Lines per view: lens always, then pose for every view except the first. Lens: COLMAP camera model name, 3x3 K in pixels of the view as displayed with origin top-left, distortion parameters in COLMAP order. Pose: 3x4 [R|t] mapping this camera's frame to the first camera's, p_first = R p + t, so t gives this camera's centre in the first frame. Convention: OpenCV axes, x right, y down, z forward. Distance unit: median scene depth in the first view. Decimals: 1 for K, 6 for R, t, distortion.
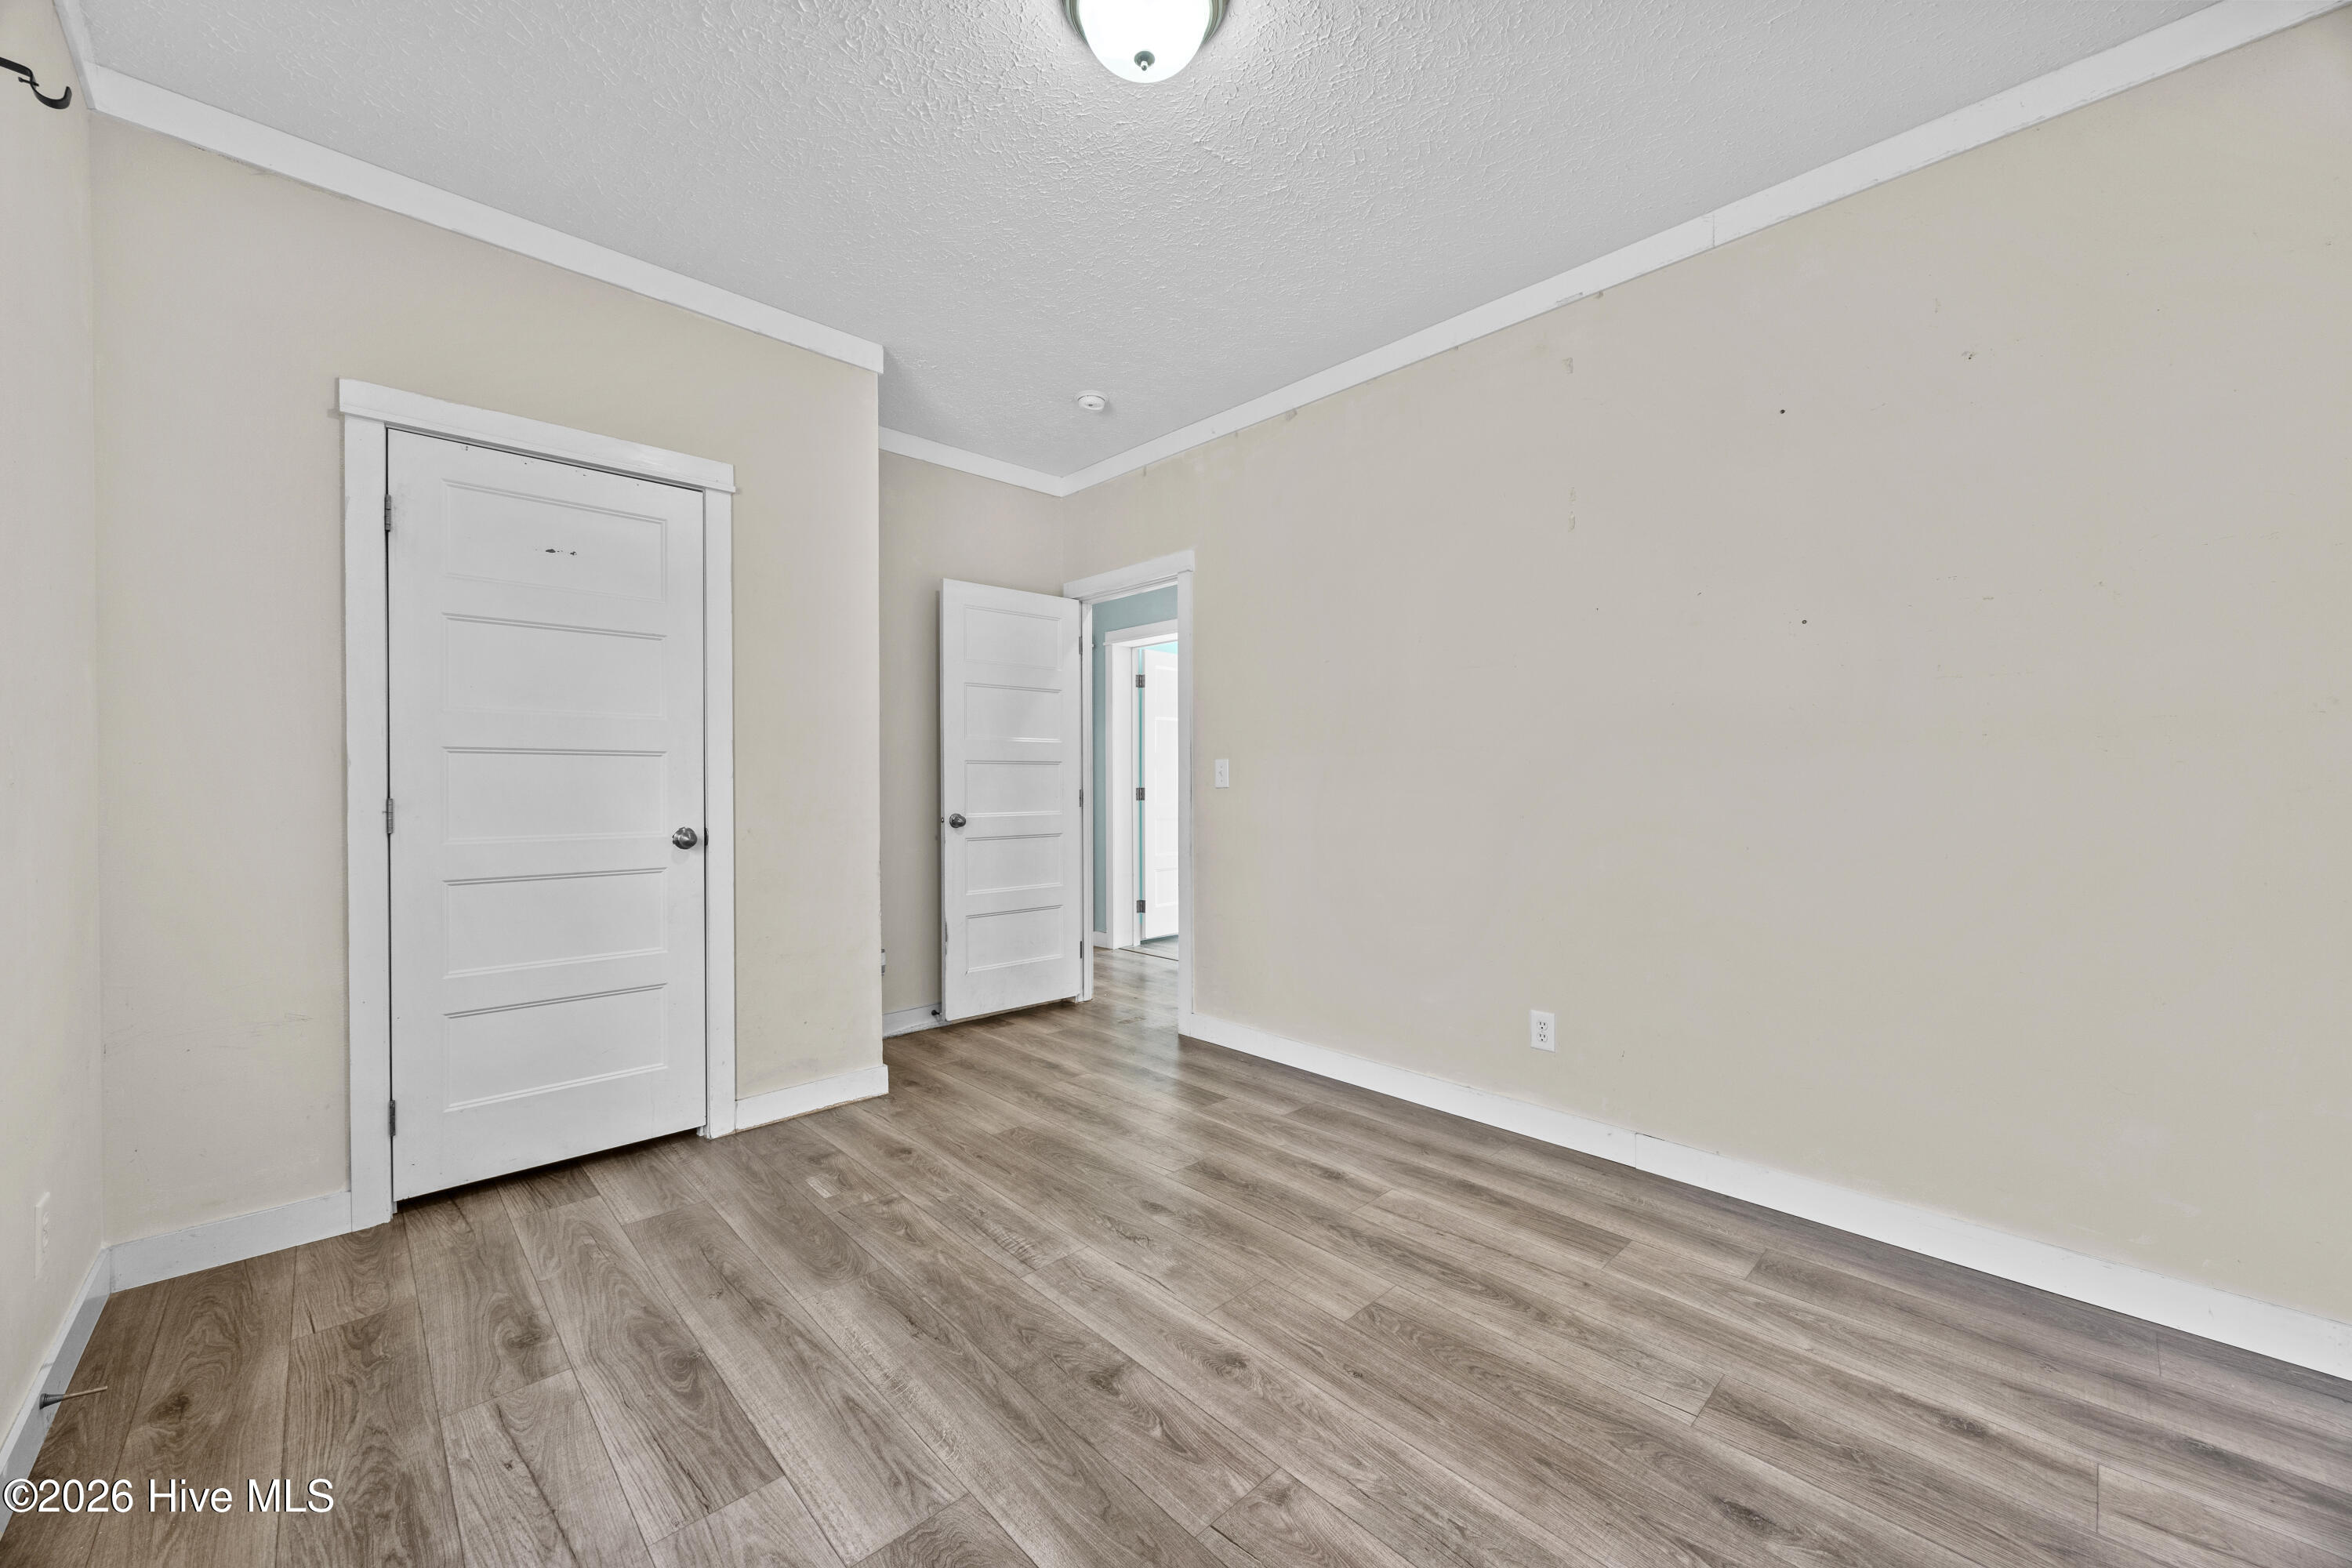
lens RADIAL K [[893.8, 0, 1170.2], [0, 893.8, 778.8], [0, 0, 1]] dist [0.000124, -0.000045]
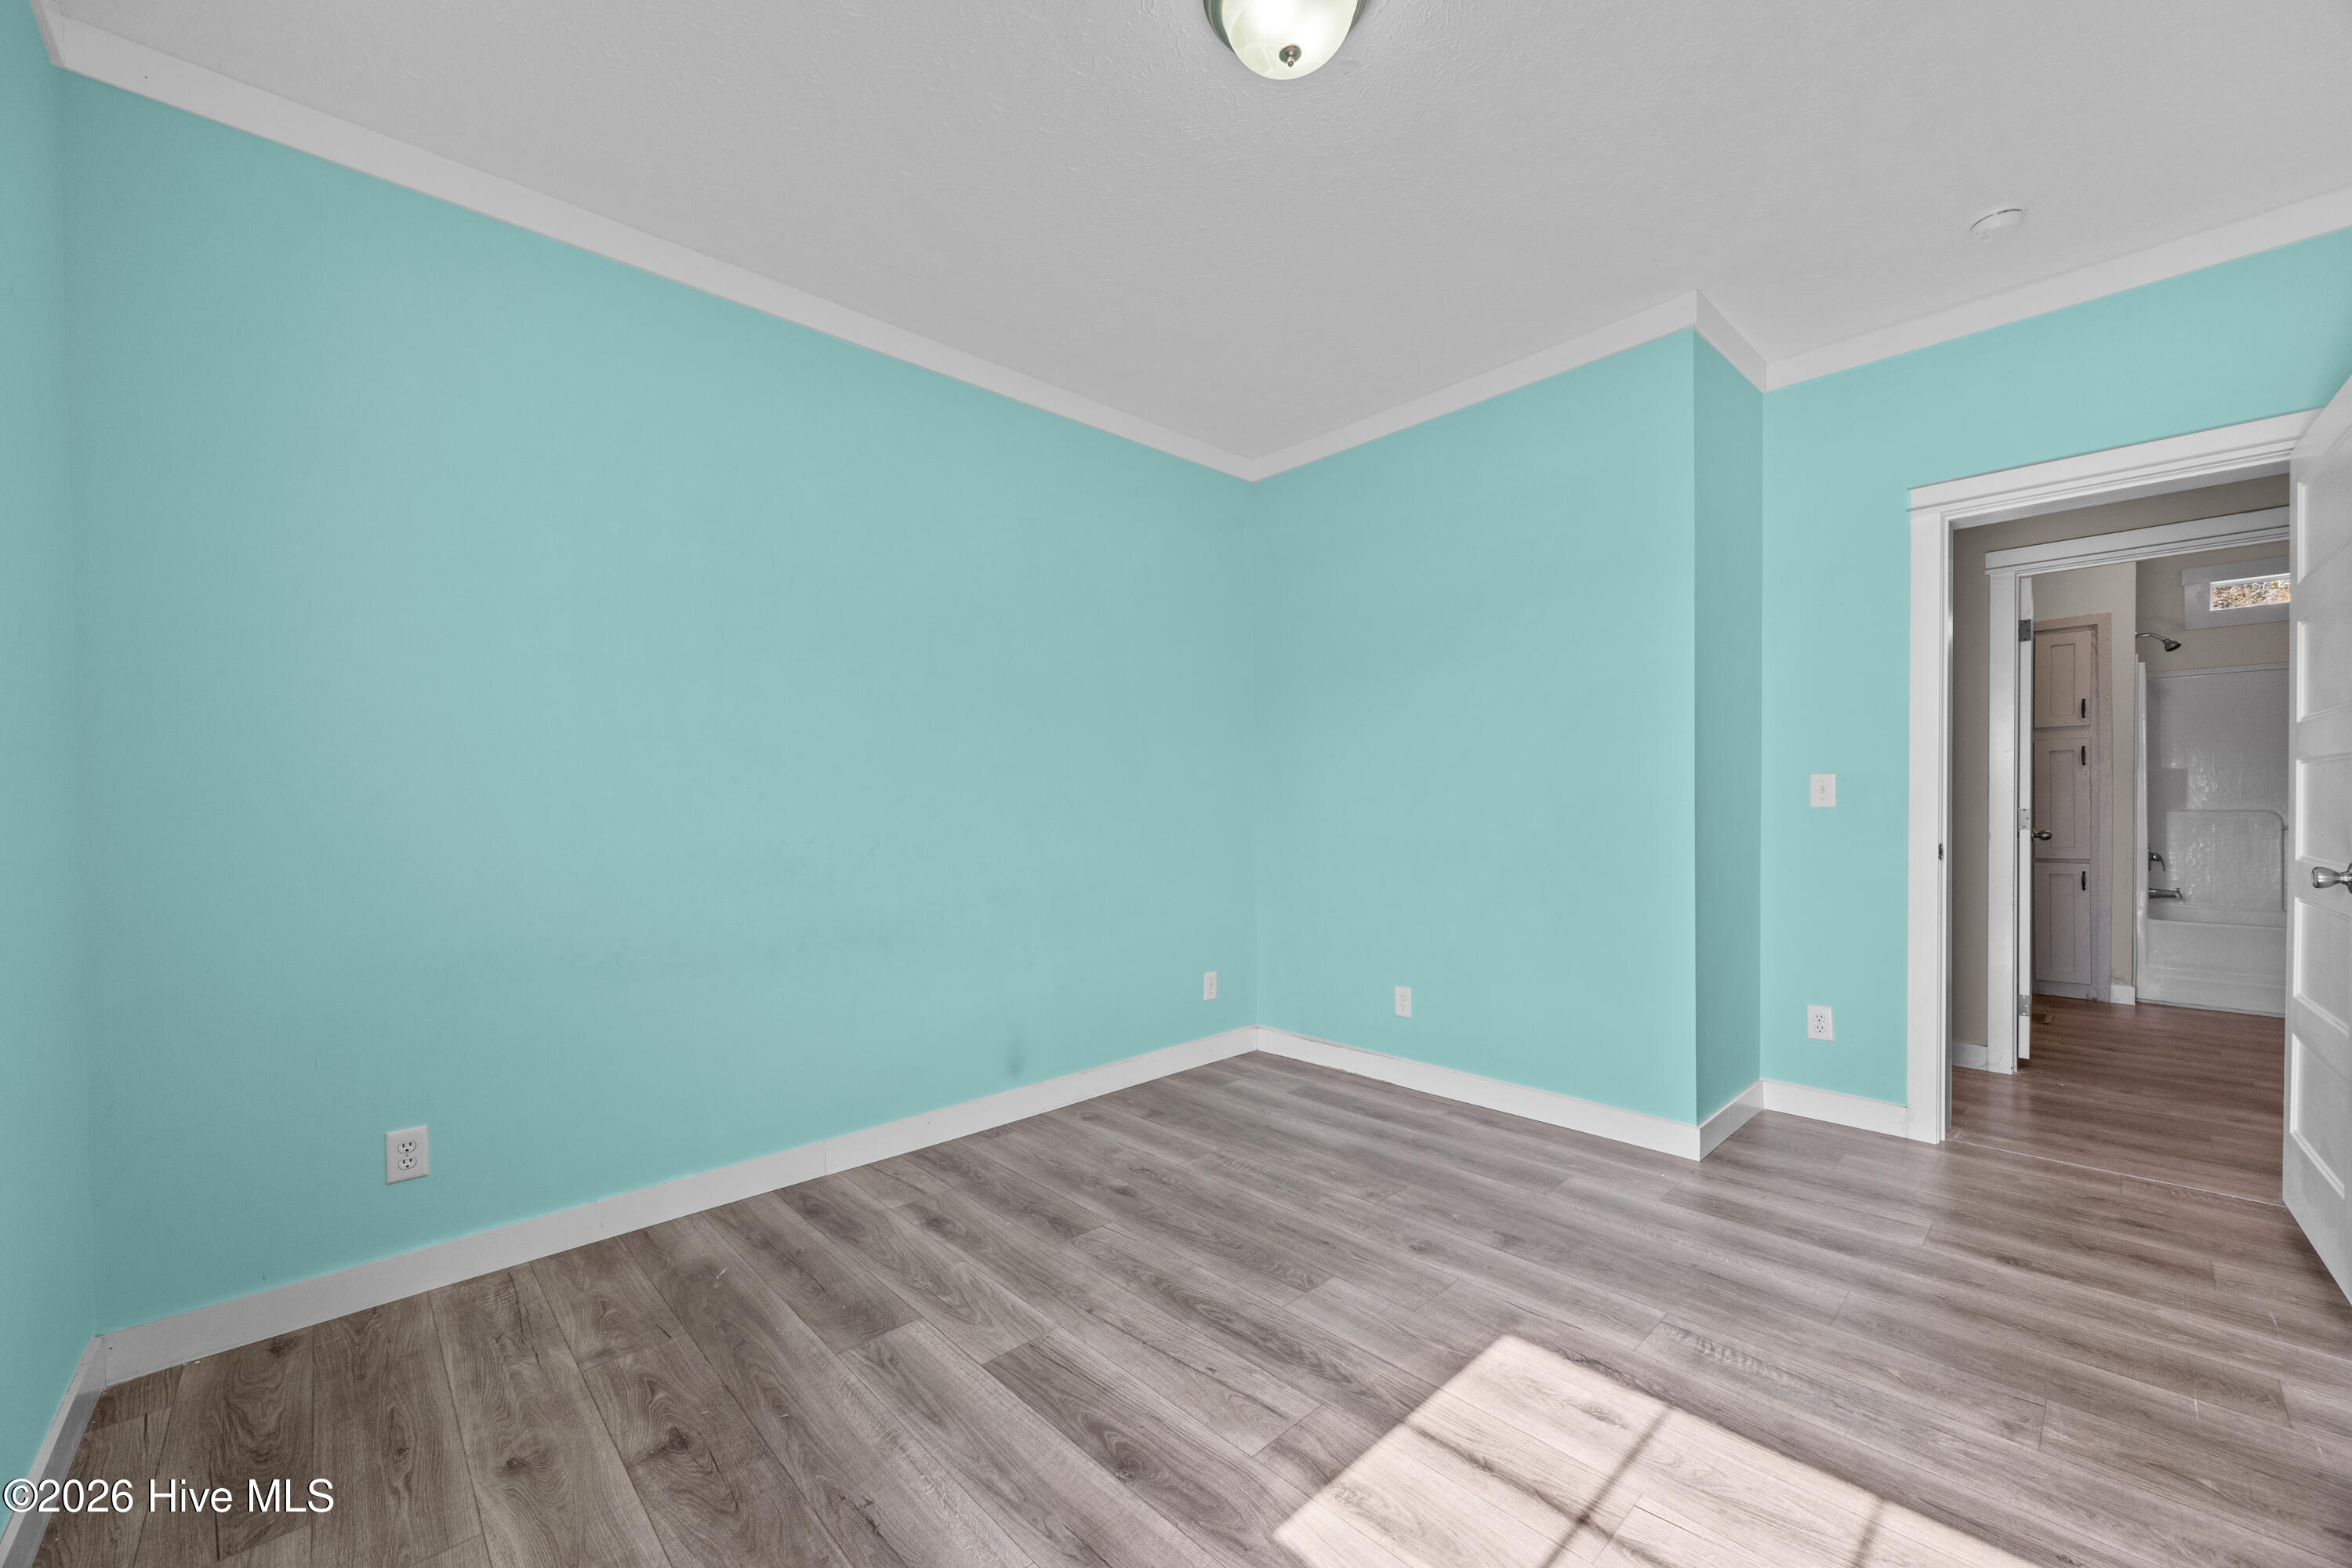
lens RADIAL K [[893.8, 0, 1164.5], [0, 893.8, 803.5], [0, 0, 1]] dist [0.000124, -0.000045]
pose [[-0.999897, 0.008611, 0.011506, 0.420249], [0.008641, 0.999959, 0.002588, -0.002992], [-0.011483, 0.002688, -0.999930, 2.288485]]
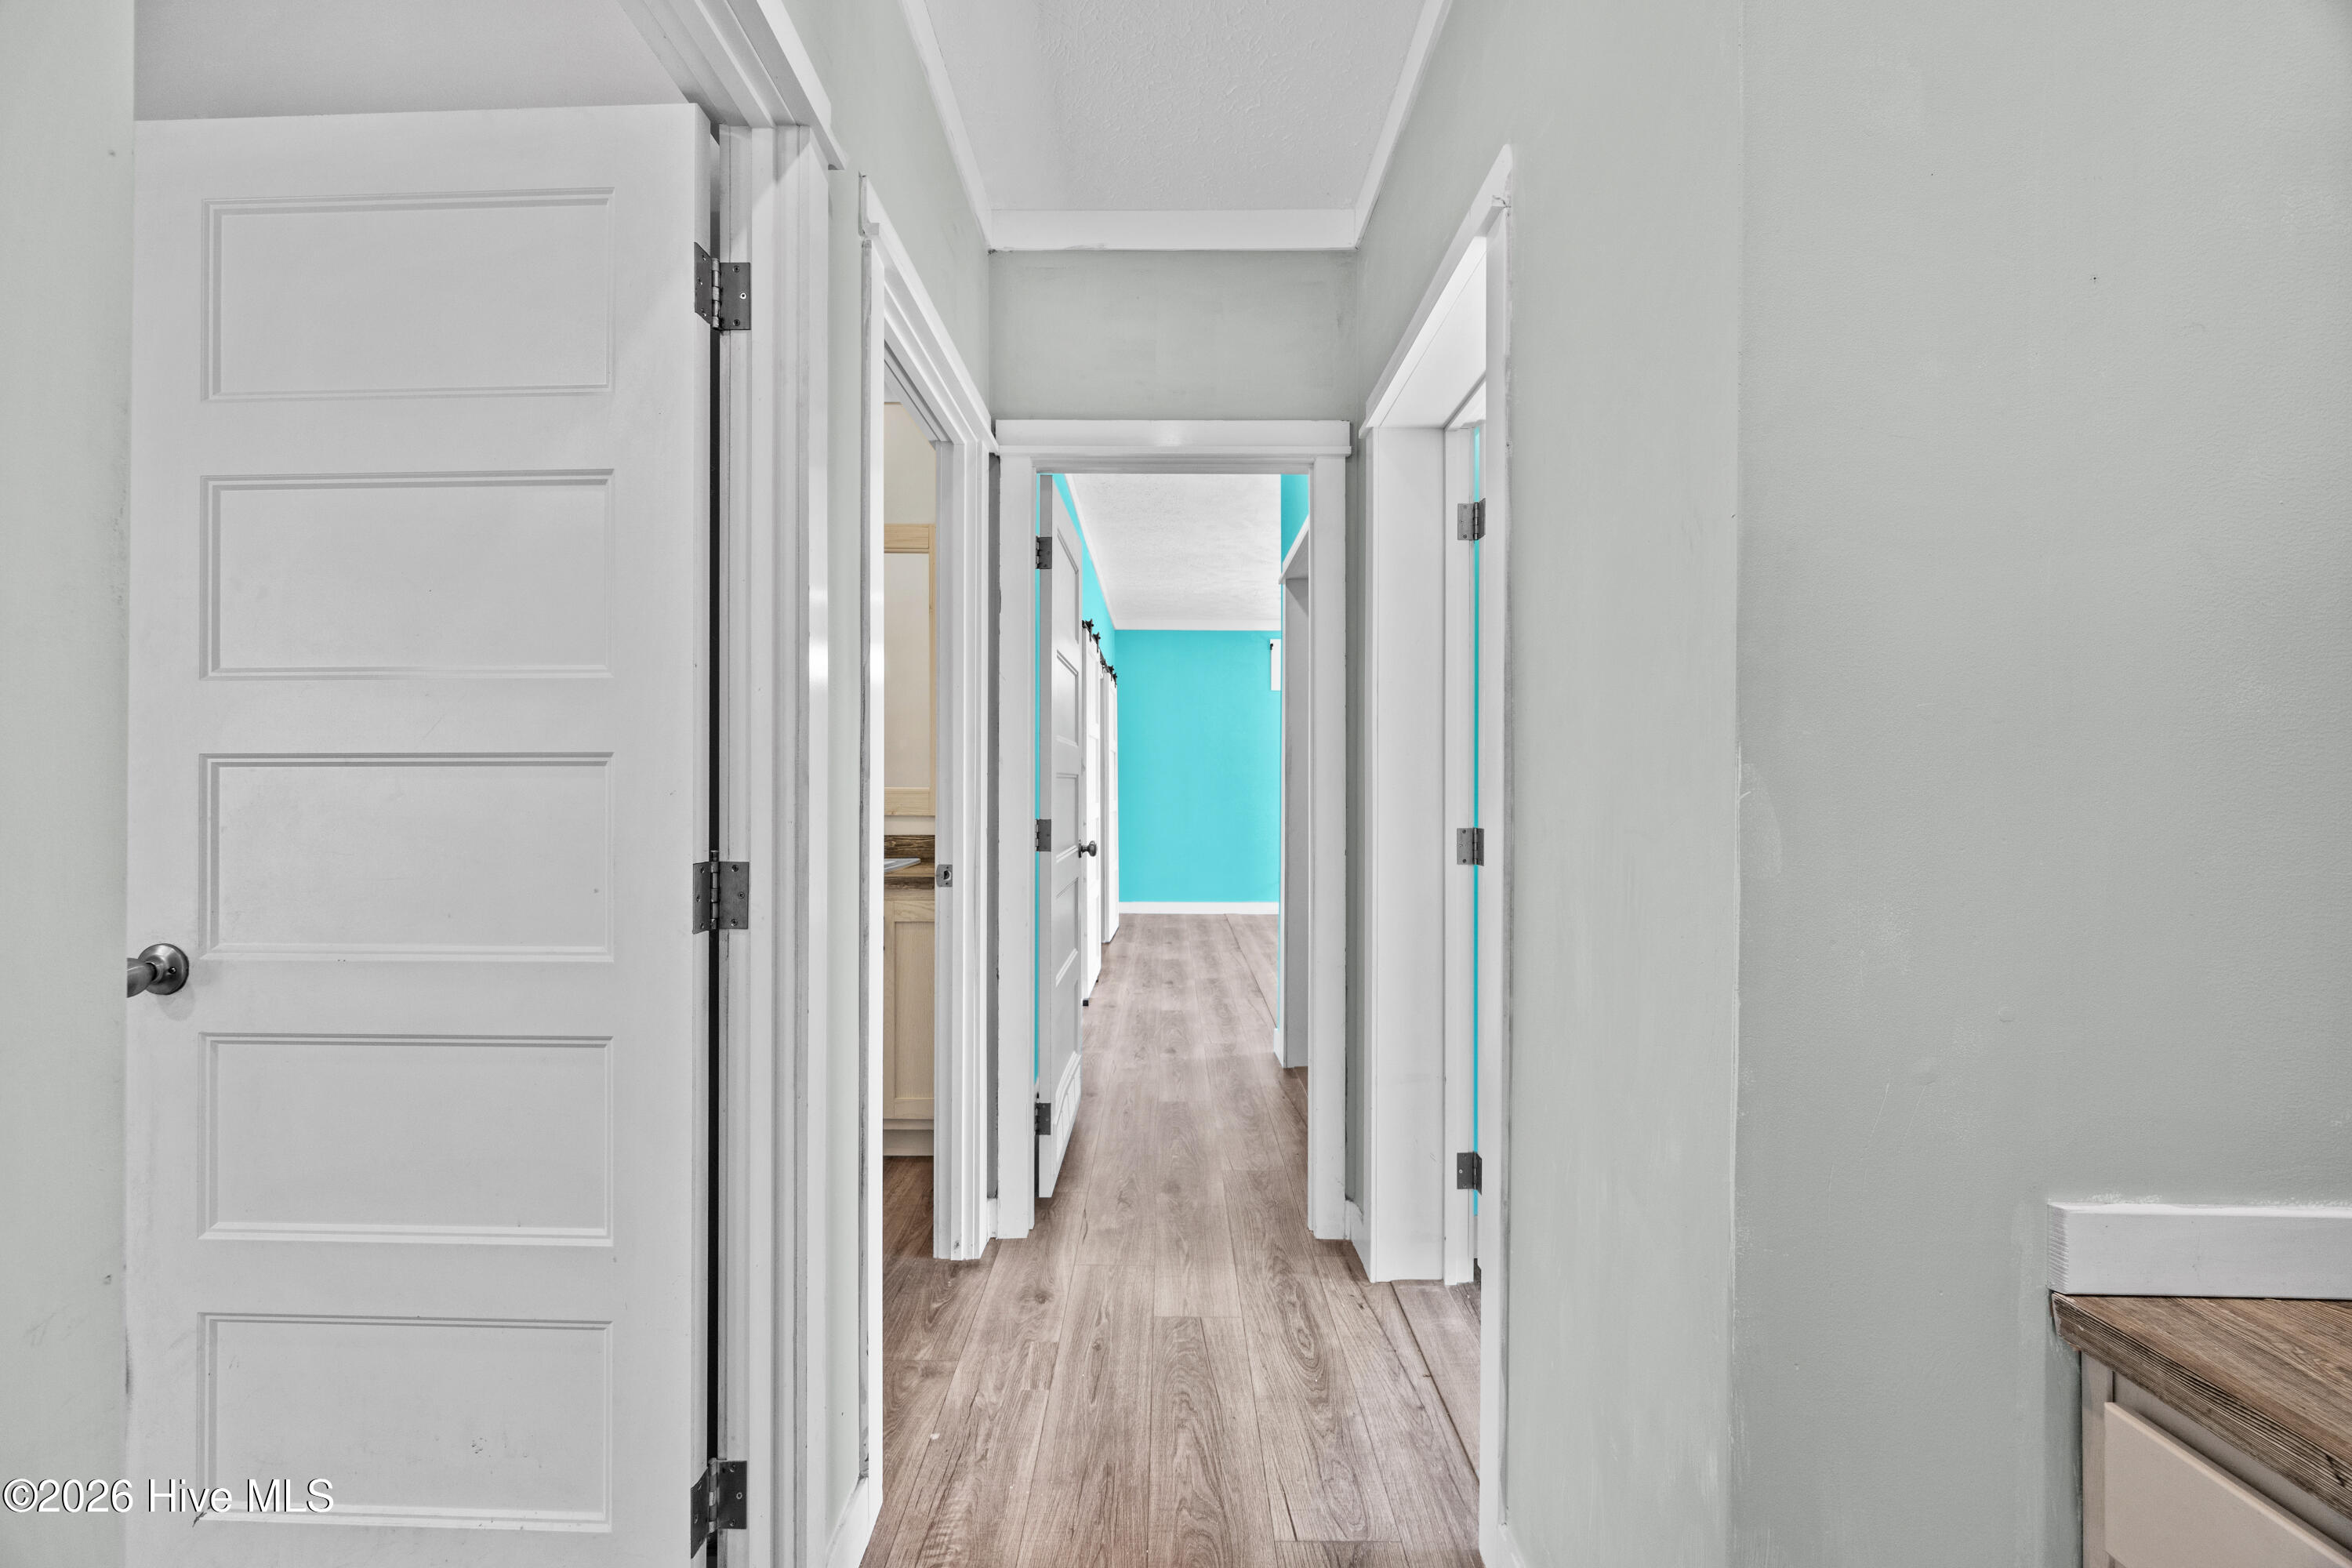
lens RADIAL K [[893.8, 0, 1167.5], [0, 893.8, 792.3], [0, 0, 1]] dist [0.000124, -0.000045]
pose [[0.722743, -0.001302, -0.691115, 1.005869], [-0.005667, 0.999953, -0.007809, -0.009413], [0.691093, 0.009561, 0.722702, 0.250202]]
